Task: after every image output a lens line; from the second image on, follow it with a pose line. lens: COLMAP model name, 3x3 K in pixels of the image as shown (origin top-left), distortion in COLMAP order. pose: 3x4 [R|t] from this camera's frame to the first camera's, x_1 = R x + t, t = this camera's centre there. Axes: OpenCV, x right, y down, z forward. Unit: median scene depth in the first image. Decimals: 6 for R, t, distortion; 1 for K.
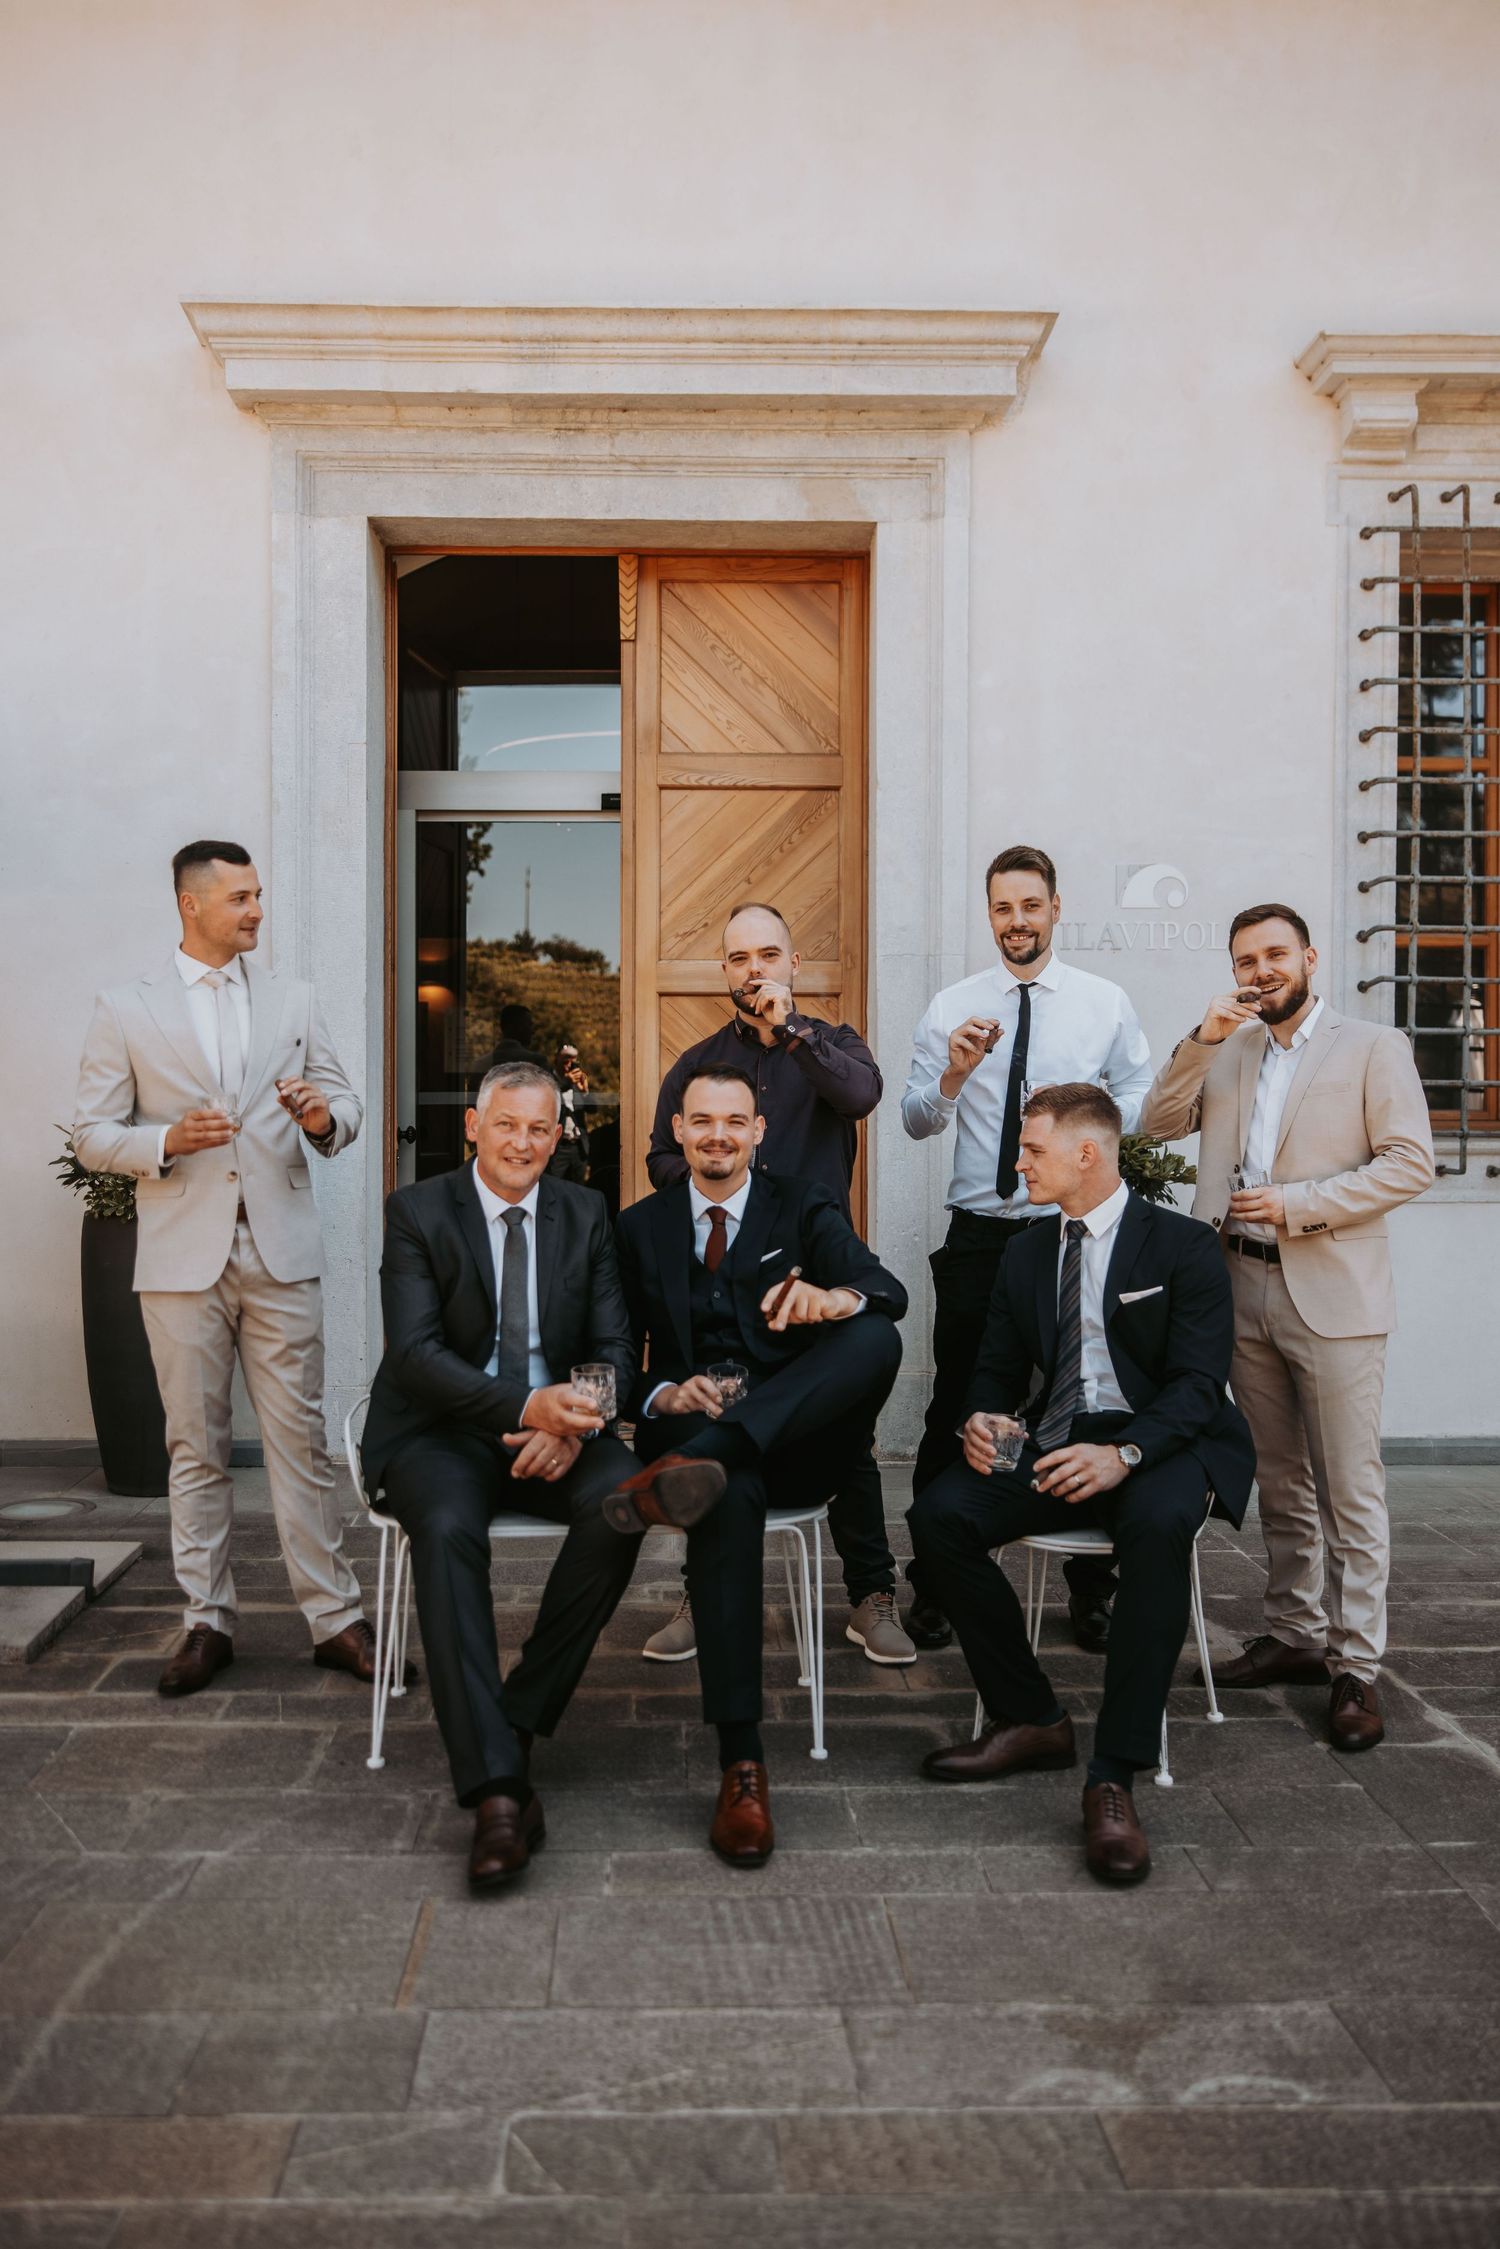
lens RADIAL K [[2086.5, 0, 750.0], [0, 2086.5, 1124.5], [0, 0, 1]] dist [-0.002637, -0.000313]
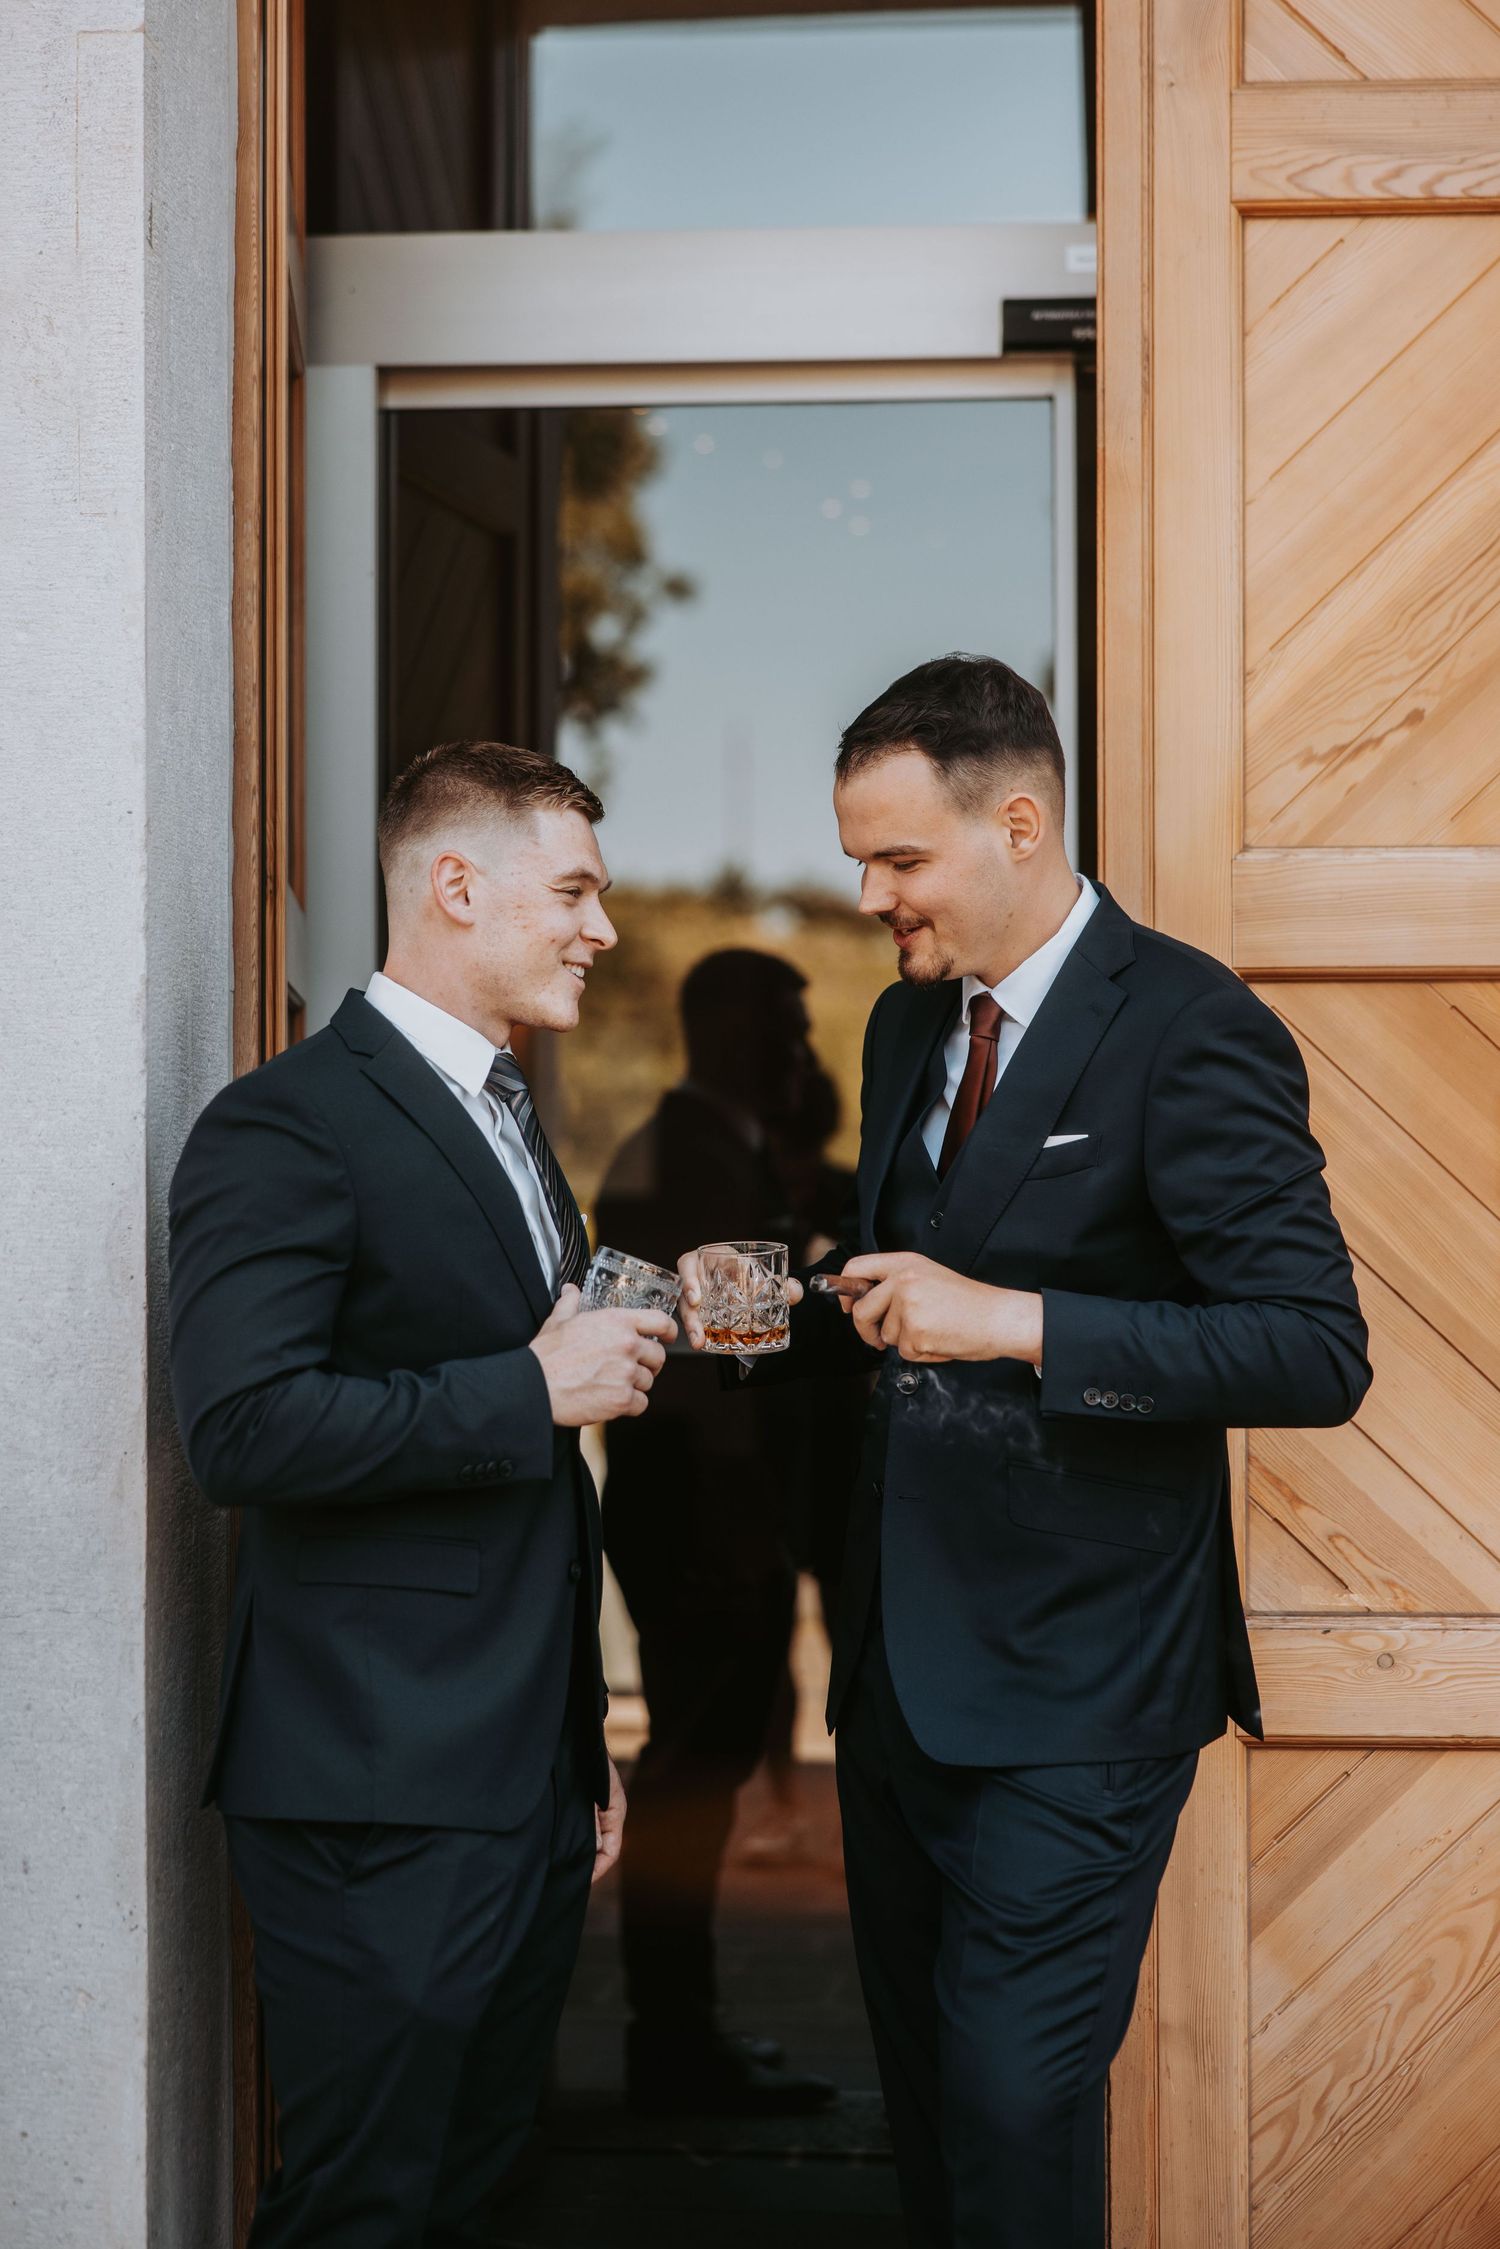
lens RADIAL K [[4569.1, 0, 750.0], [0, 4569.1, 1124.5], [0, 0, 1]] dist [-0.017168, 0.080961]
pose [[0.994654, -0.002522, -0.103229, -0.045743], [-0.001115, 0.999381, -0.035165, -0.022775], [0.103253, 0.035092, 0.994036, 0.411064]]
